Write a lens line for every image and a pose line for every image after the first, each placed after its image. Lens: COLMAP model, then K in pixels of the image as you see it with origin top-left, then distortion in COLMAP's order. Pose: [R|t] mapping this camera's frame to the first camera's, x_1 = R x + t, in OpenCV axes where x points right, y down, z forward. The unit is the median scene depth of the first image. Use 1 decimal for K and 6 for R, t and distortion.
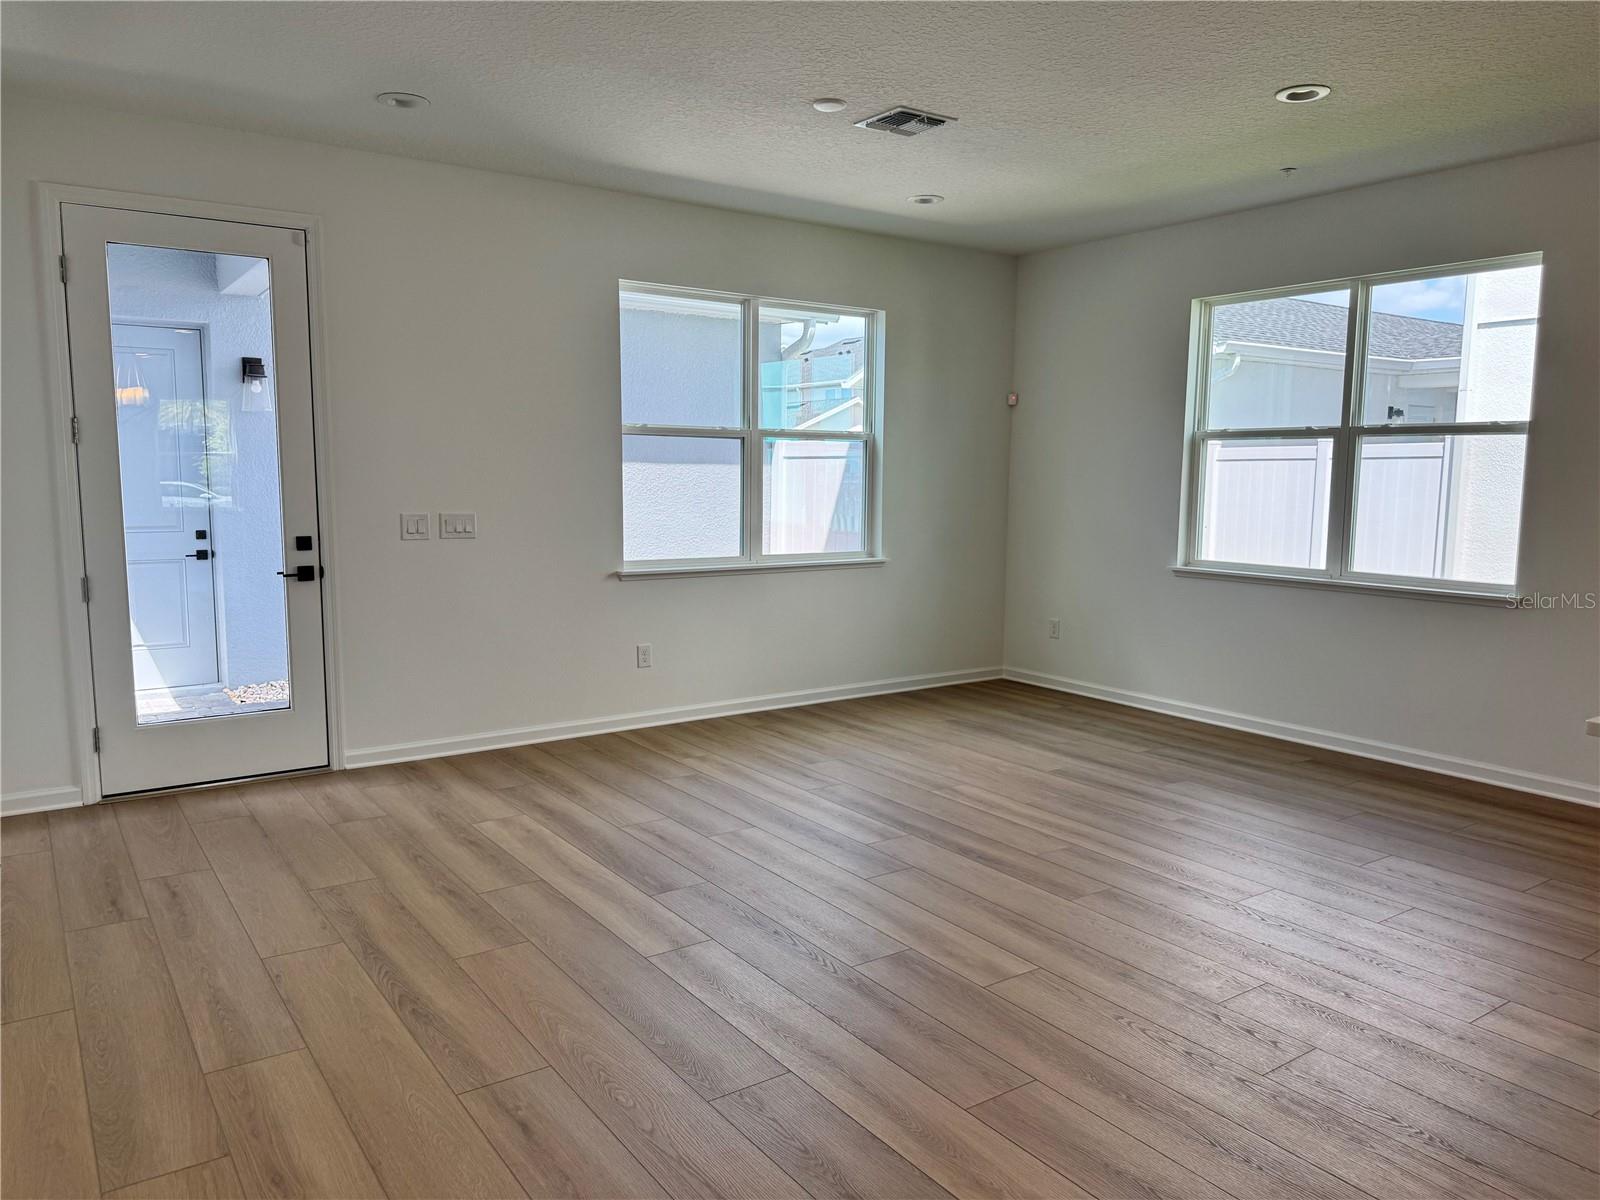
lens RADIAL K [[1123.5, 0, 775.3], [0, 1123.5, 609.6], [0, 0, 1]] dist [0.093556, -0.179448]
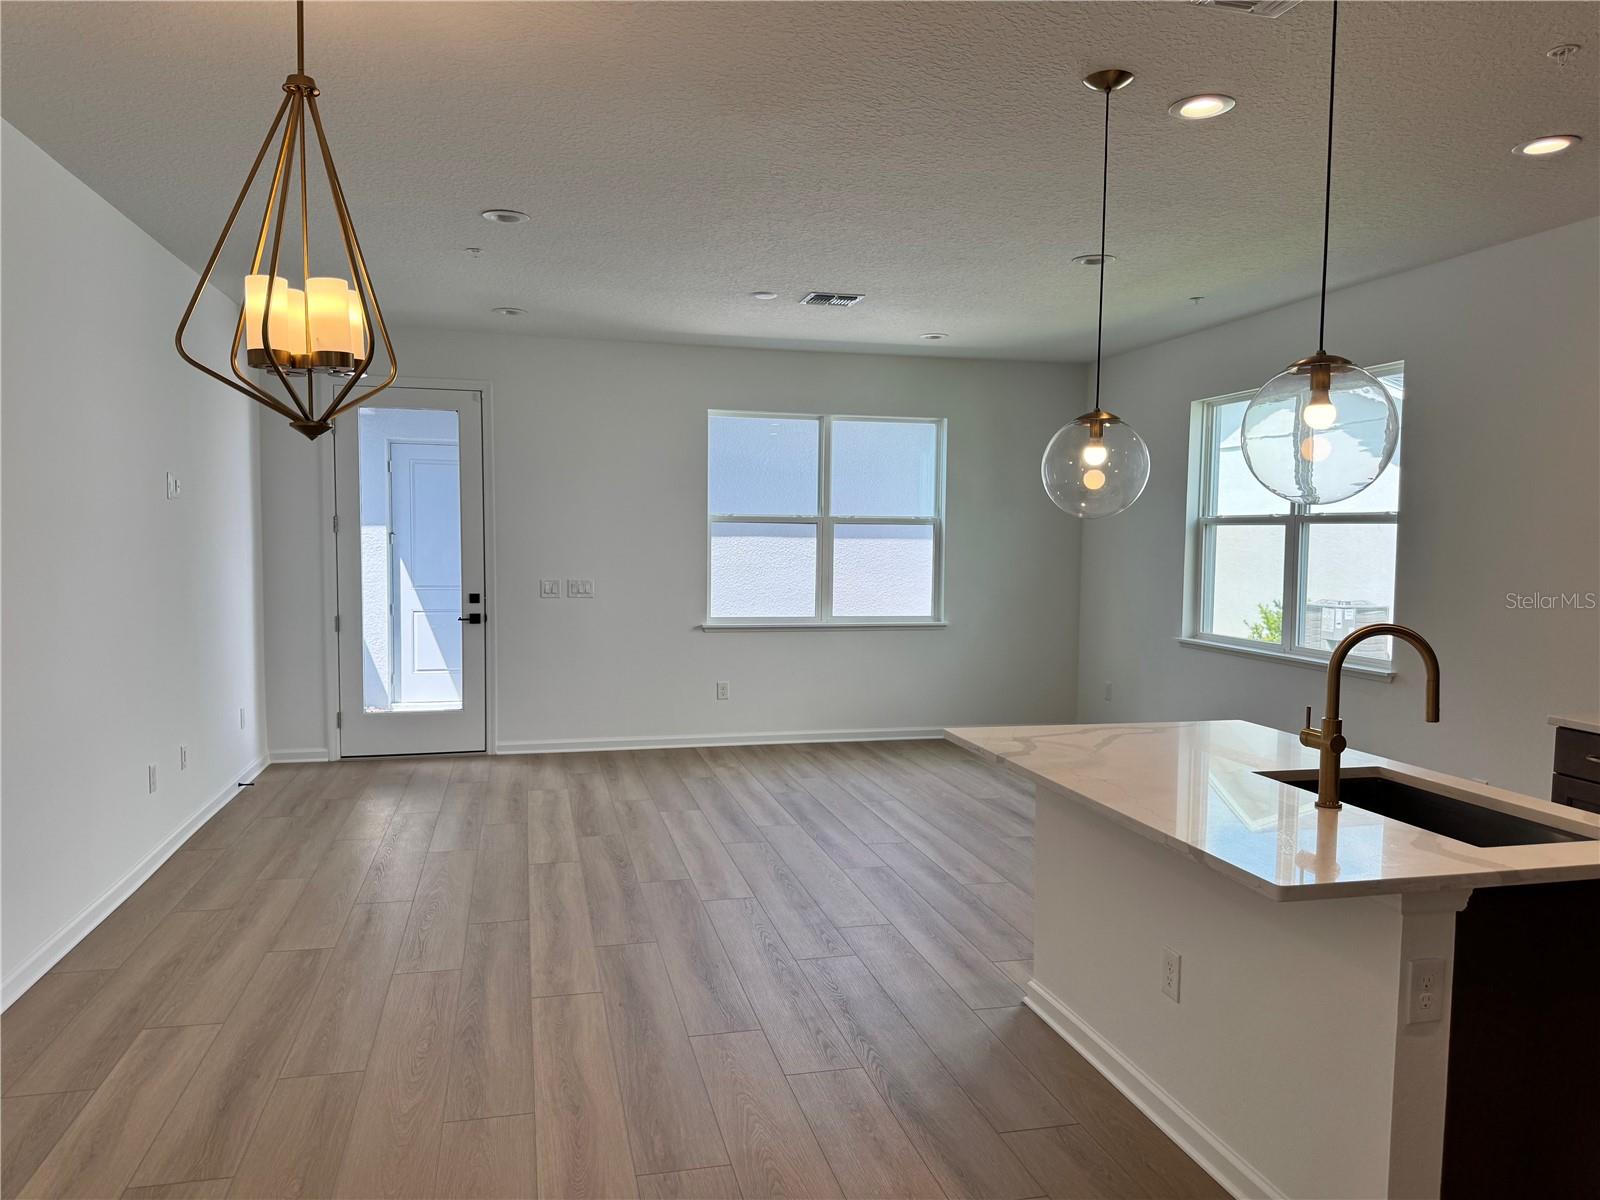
lens RADIAL K [[1123.5, 0, 775.3], [0, 1123.5, 609.6], [0, 0, 1]] dist [0.093556, -0.179448]
pose [[0.929581, 0.026067, -0.367694, 0.440764], [-0.047764, 0.997605, -0.050031, 0.010324], [0.365510, 0.064070, 0.928600, -0.203535]]
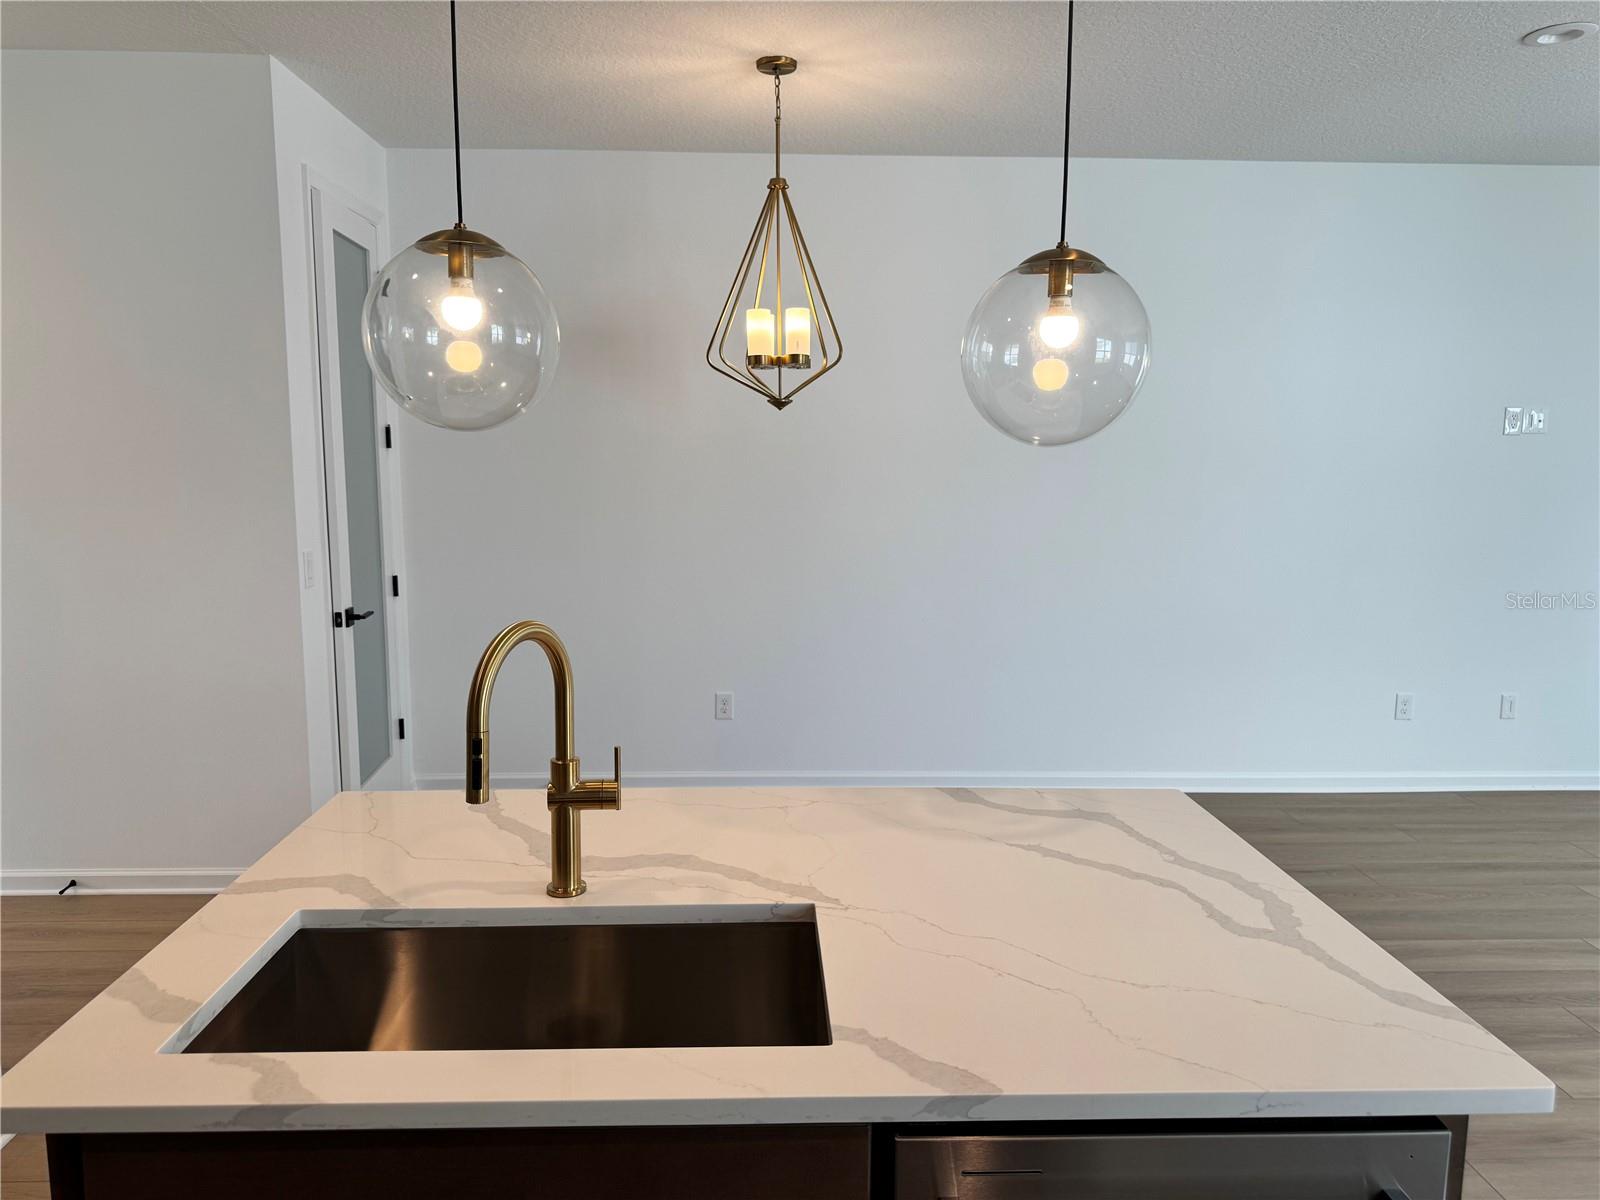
lens RADIAL K [[1138.8, 0, 800.0], [0, 1138.8, 600.0], [0, 0, 1]] dist [0.000913, -0.003404]
pose [[-0.540436, 0.101844, -0.835198, 0.691604], [-0.110140, 0.975542, 0.190227, -0.084594], [0.834145, 0.194795, -0.516001, 0.499386]]
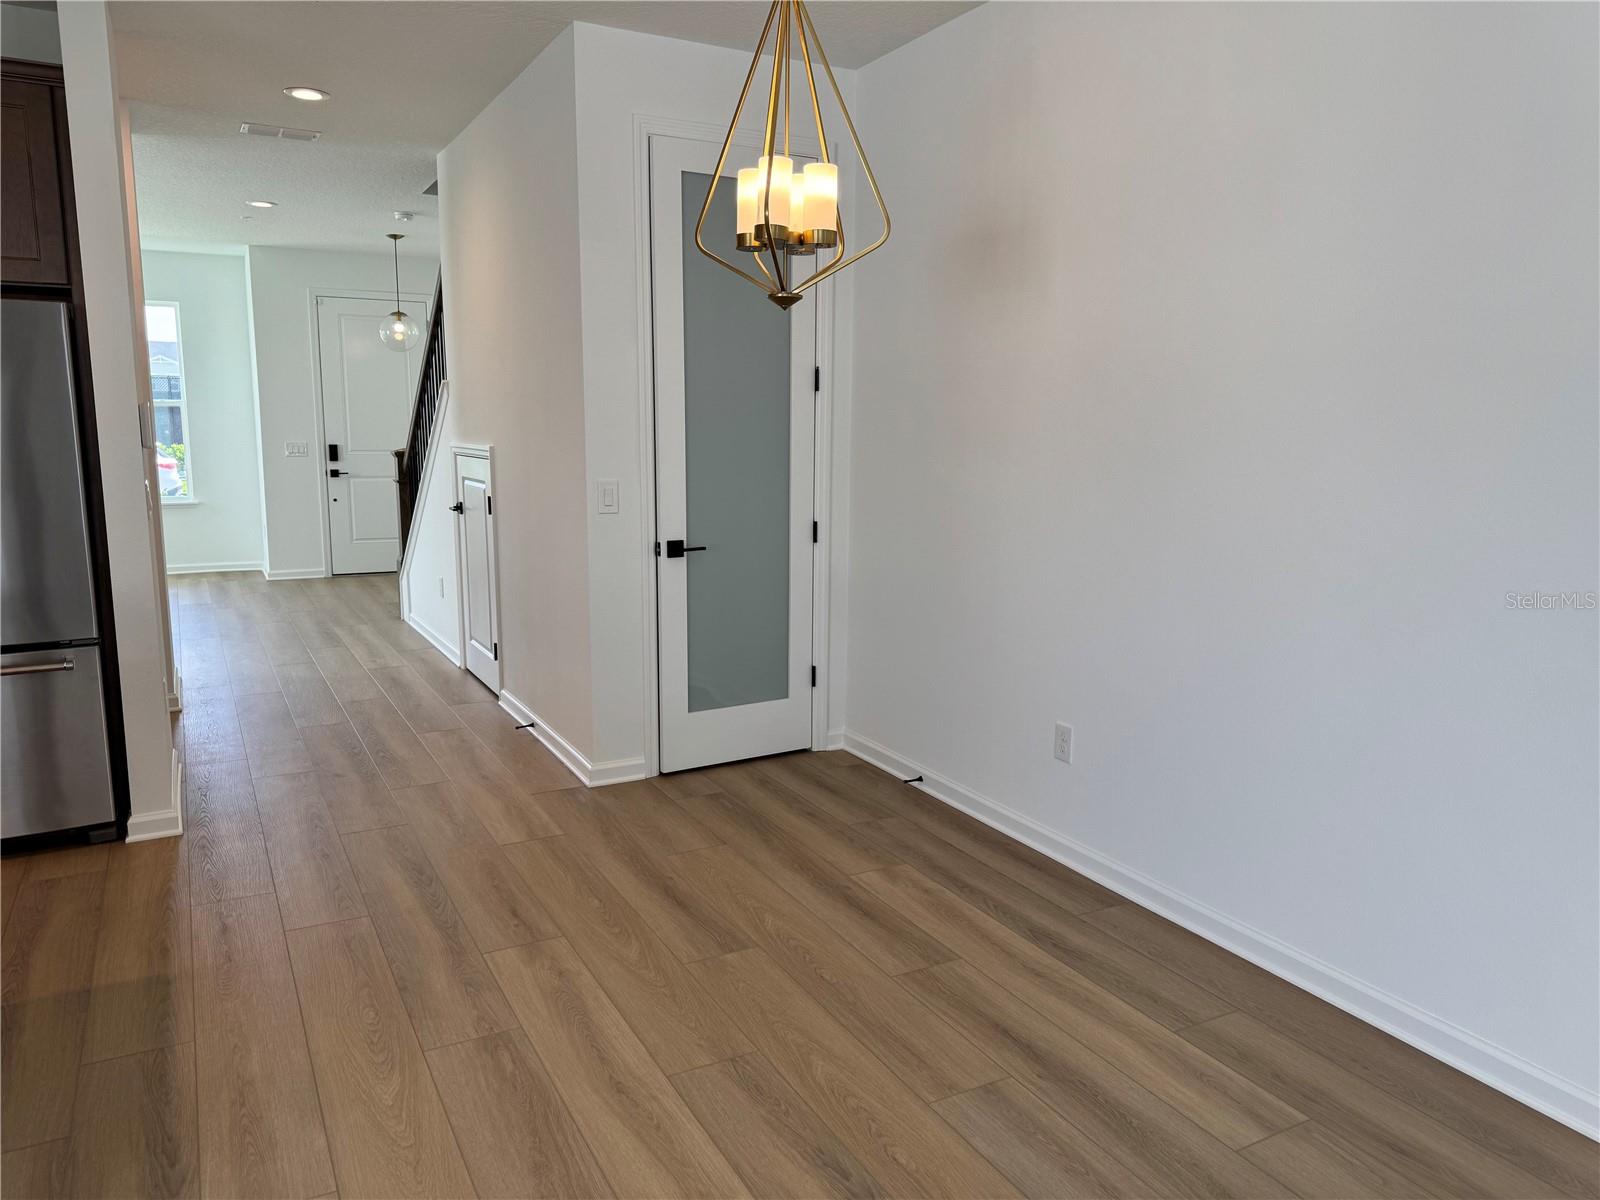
lens RADIAL K [[1123.5, 0, 775.3], [0, 1123.5, 609.6], [0, 0, 1]] dist [0.093556, -0.179448]
pose [[-0.992472, -0.034825, 0.117420, 0.065795], [-0.000332, 0.959486, 0.281757, -0.078609], [-0.122475, 0.279597, -0.952274, 0.617049]]
